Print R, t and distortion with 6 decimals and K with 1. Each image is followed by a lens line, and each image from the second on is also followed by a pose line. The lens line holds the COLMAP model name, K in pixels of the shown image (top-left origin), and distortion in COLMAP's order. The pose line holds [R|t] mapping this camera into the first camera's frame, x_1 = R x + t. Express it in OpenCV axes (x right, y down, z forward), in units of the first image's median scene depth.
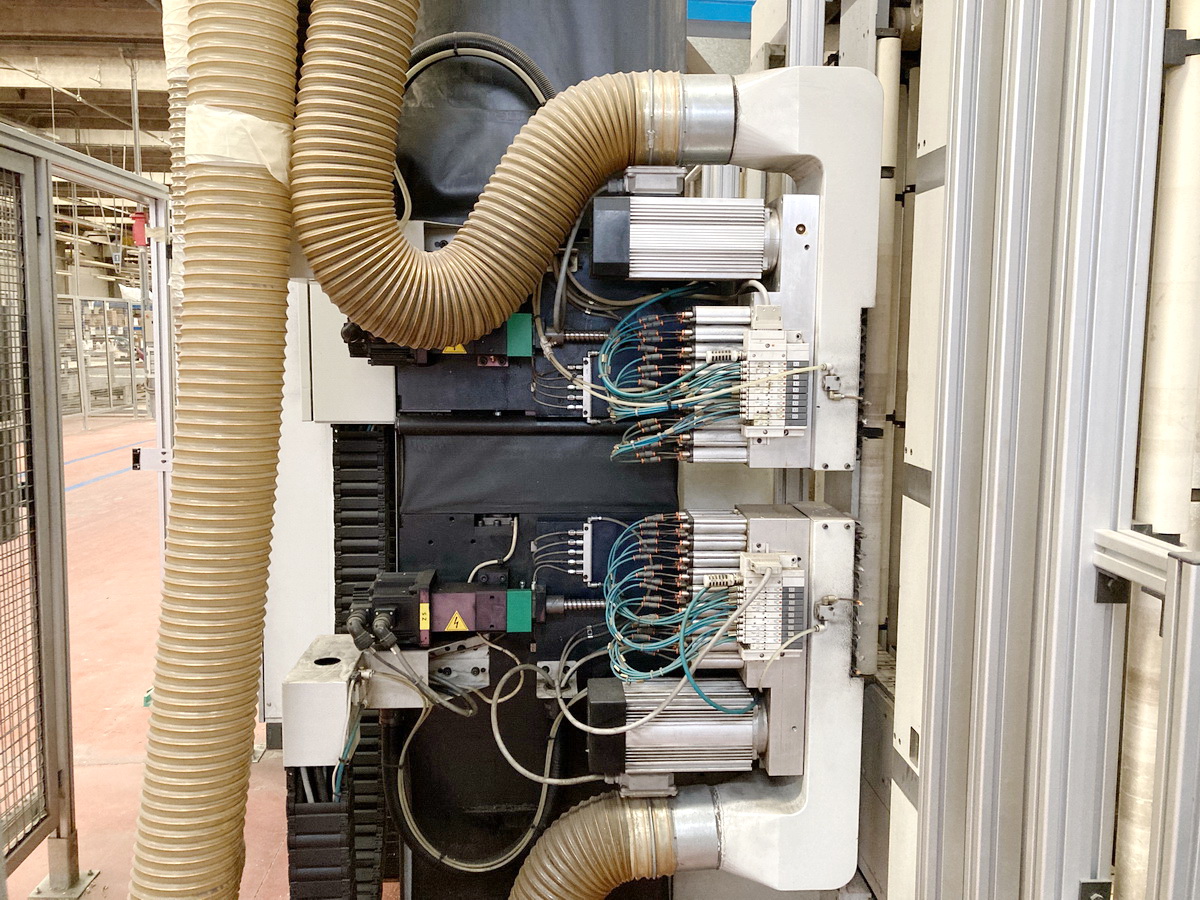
lens RADIAL K [[987.3, 0, 604.1], [0, 987.3, 450.0], [0, 0, 1]] dist [0.033096, -0.020083]
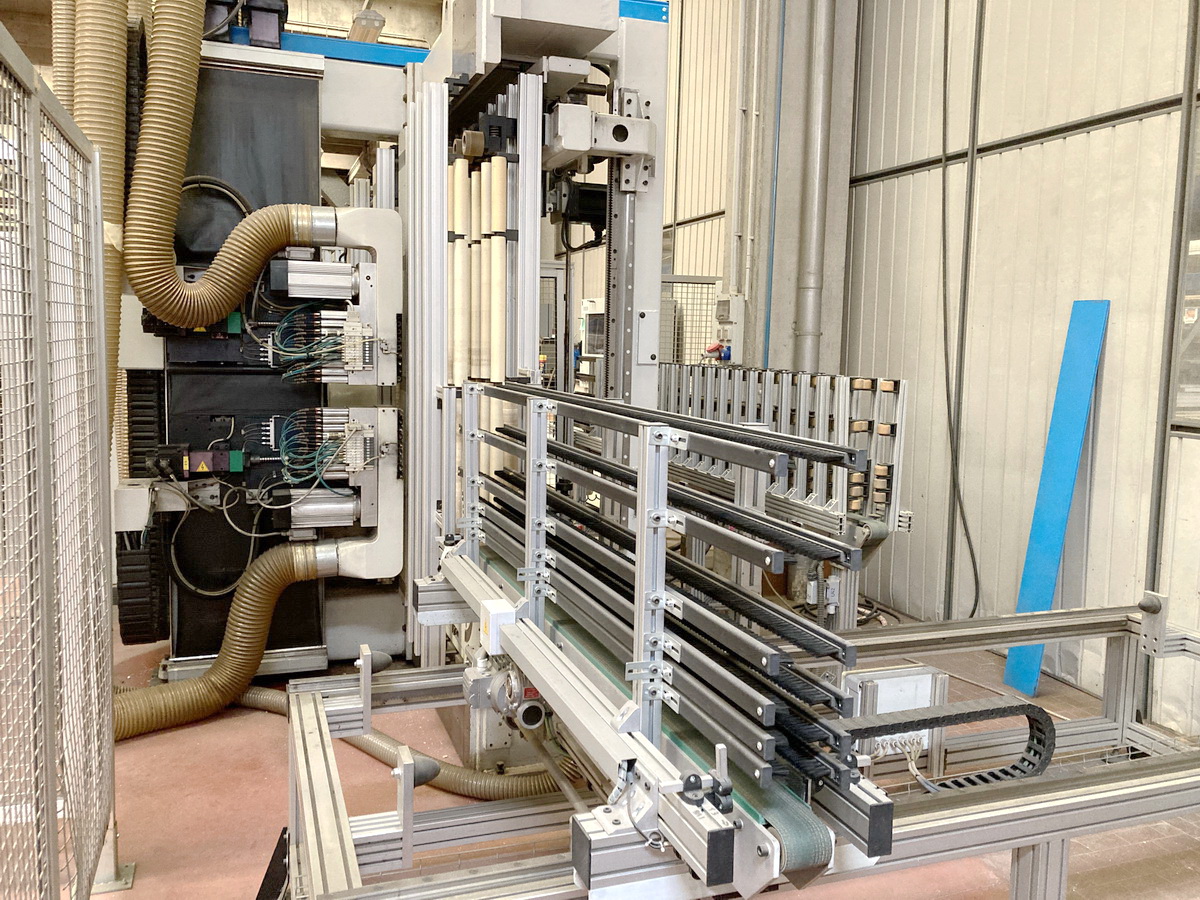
lens RADIAL K [[987.3, 0, 600.5], [0, 987.3, 440.1], [0, 0, 1]] dist [0.033096, -0.020083]
pose [[0.959883, -0.017069, 0.279880, 0.066327], [0.020345, 0.999754, -0.008804, 0.167877], [-0.279660, 0.014145, 0.959995, -1.238673]]
